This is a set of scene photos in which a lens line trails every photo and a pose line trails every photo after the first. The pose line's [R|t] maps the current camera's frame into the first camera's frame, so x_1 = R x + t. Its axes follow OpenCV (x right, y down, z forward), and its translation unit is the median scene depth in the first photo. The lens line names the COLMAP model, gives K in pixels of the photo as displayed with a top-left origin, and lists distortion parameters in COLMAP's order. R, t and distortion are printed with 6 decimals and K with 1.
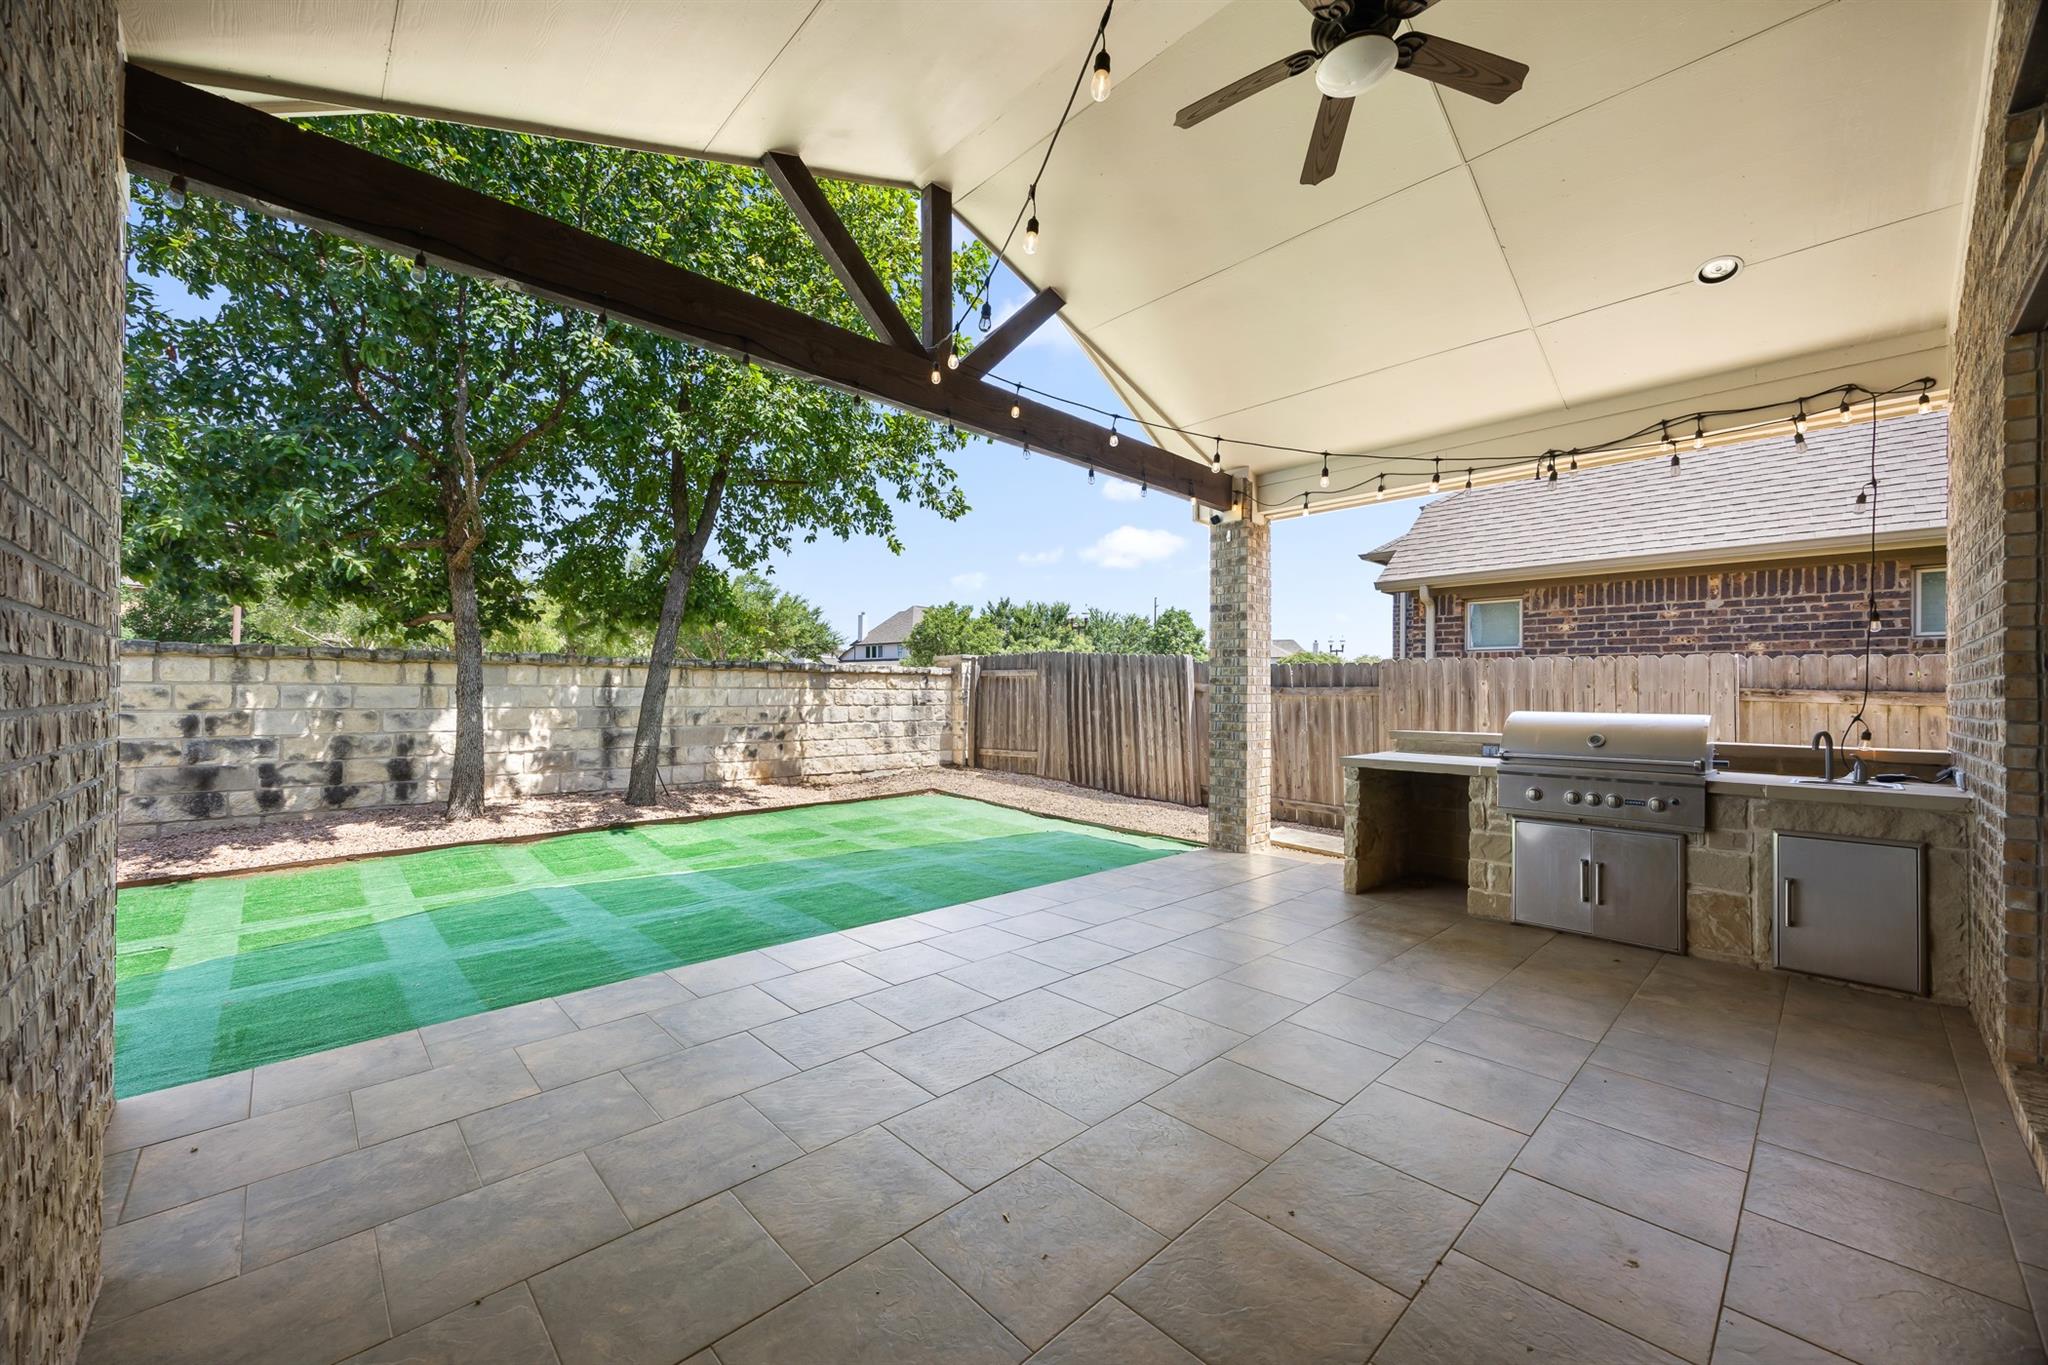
lens RADIAL K [[791.6, 0, 1032.2], [0, 791.6, 682.7], [0, 0, 1]] dist [0.001784, 0.000292]
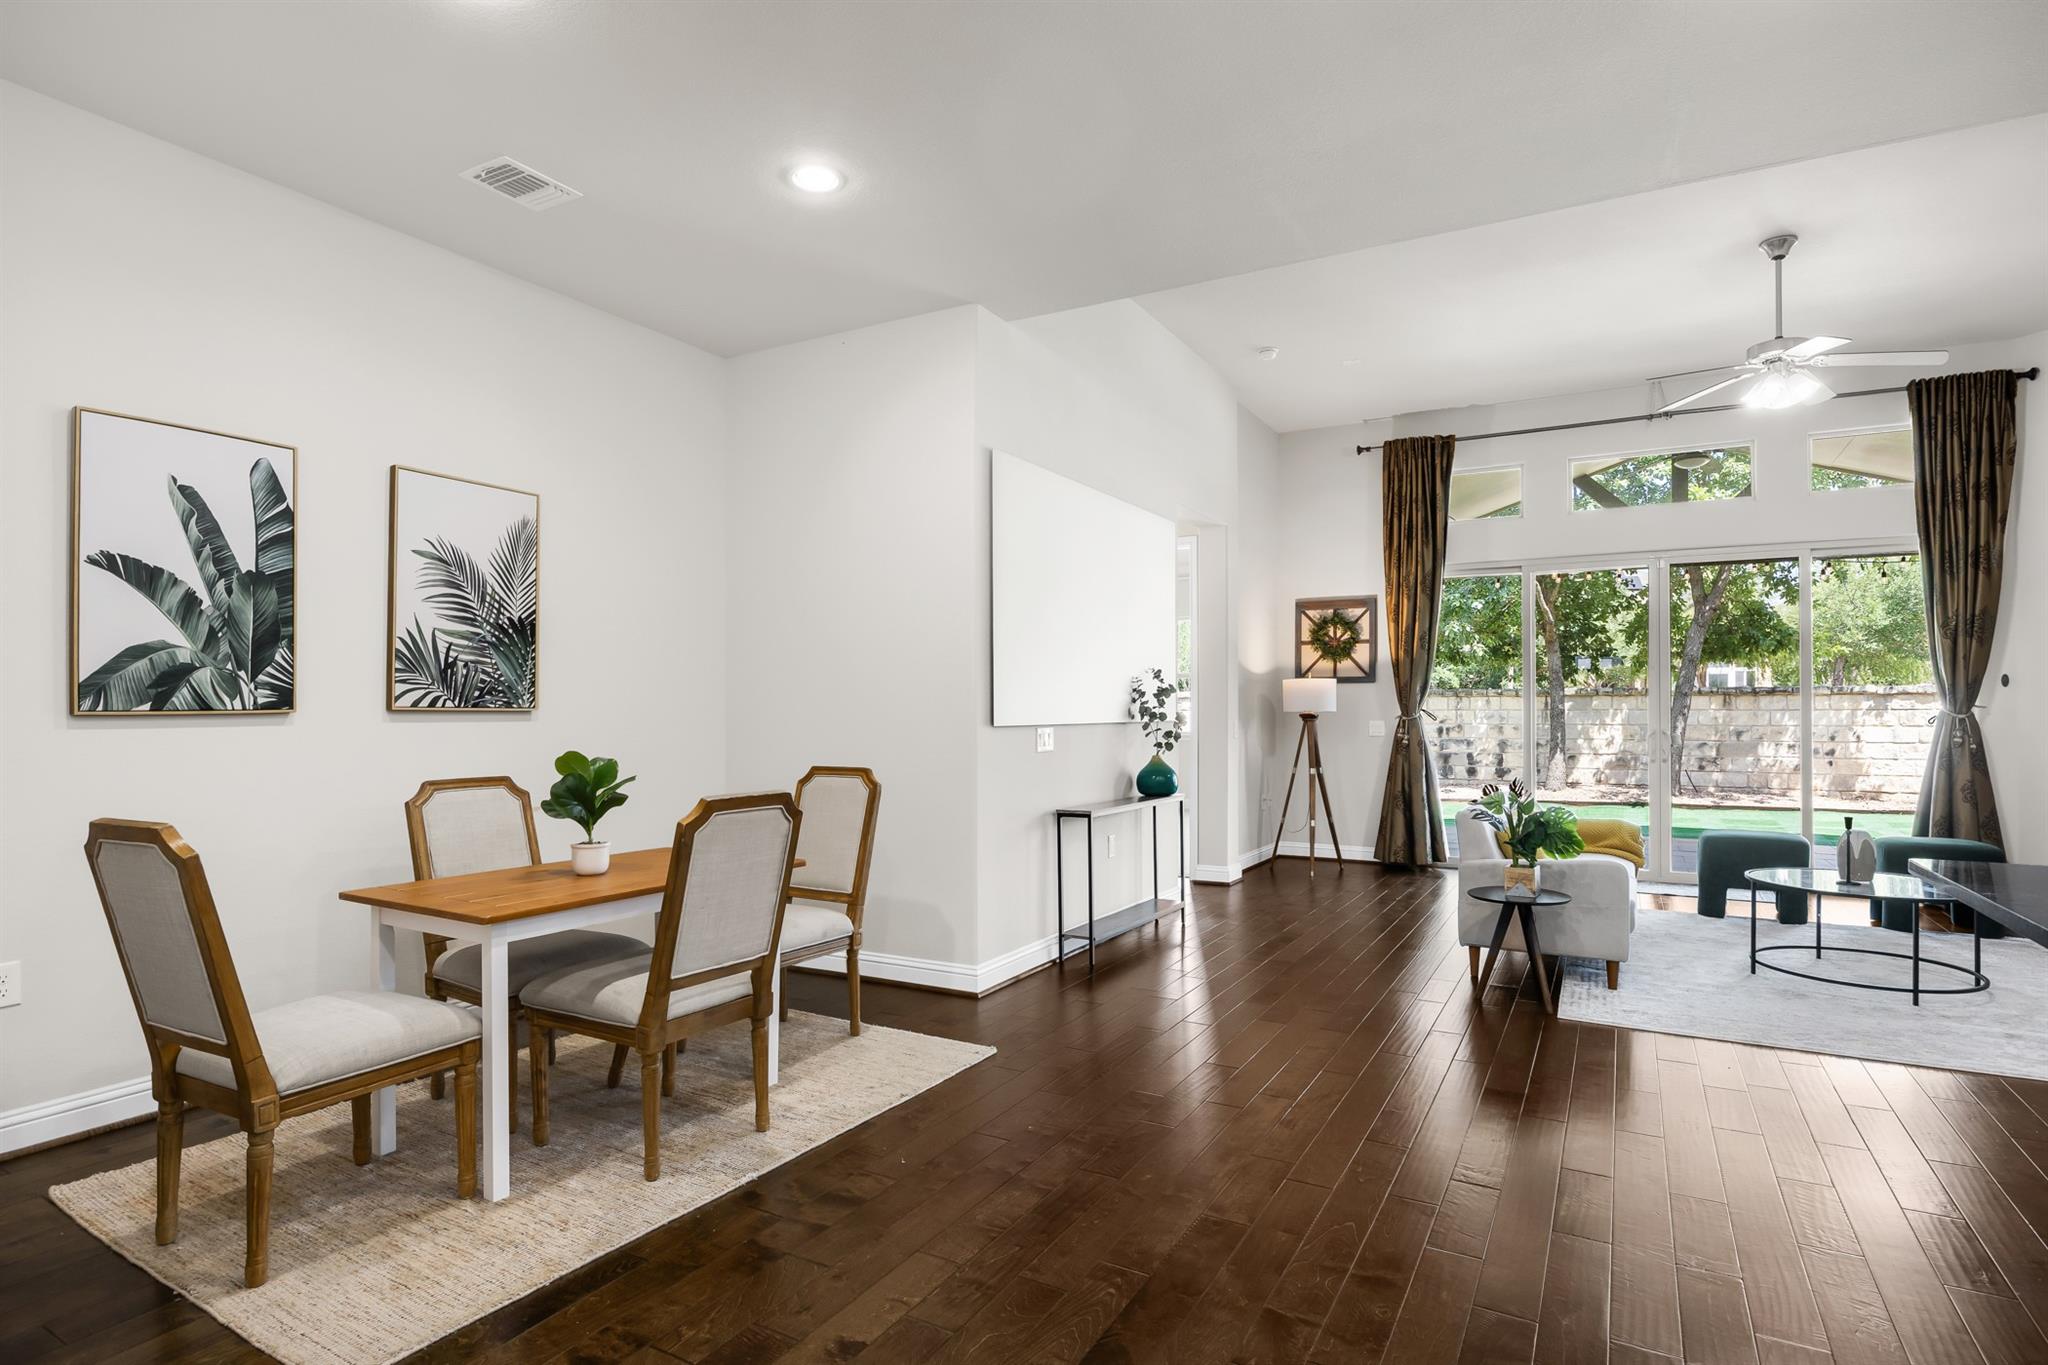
lens RADIAL K [[1067.9, 0, 1024.3], [0, 1067.9, 697.8], [0, 0, 1]] dist [0.001643, -0.005505]
pose [[0.287996, -0.015683, -0.957503, 0.940709], [0.015242, 0.999814, -0.011791, -0.011071], [0.957510, -0.011198, 0.288181, -0.600903]]
